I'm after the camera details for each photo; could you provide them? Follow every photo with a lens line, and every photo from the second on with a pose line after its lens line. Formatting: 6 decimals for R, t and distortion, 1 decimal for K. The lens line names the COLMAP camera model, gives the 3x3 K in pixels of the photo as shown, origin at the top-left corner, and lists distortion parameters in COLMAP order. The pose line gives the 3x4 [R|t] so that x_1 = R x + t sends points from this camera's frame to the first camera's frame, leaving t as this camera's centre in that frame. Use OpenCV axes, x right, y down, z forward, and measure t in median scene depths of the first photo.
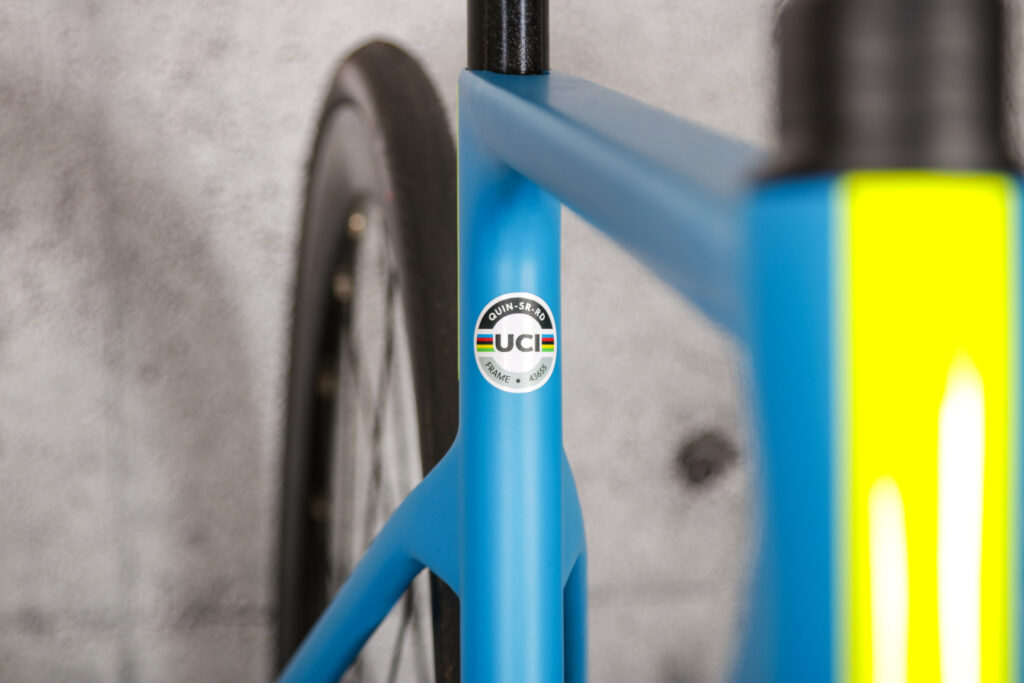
lens RADIAL K [[4711.9, 0, 512.0], [0, 4711.9, 341.5], [0, 0, 1]] dist [0.515279, 1.498670]
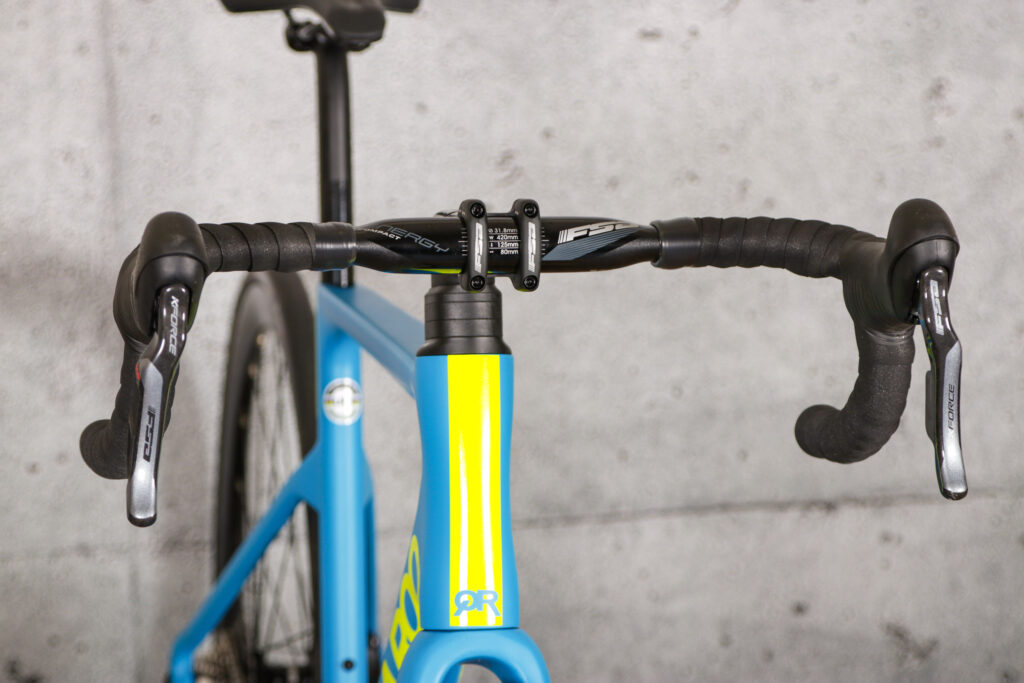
lens RADIAL K [[4316.1, 0, 512.0], [0, 4316.1, 341.5], [0, 0, 1]] dist [0.546689, 1.054861]
pose [[0.999099, -0.011367, 0.040900, -0.001613], [0.011722, 0.999896, -0.008435, -0.007006], [-0.040800, 0.008907, 0.999128, -0.741568]]
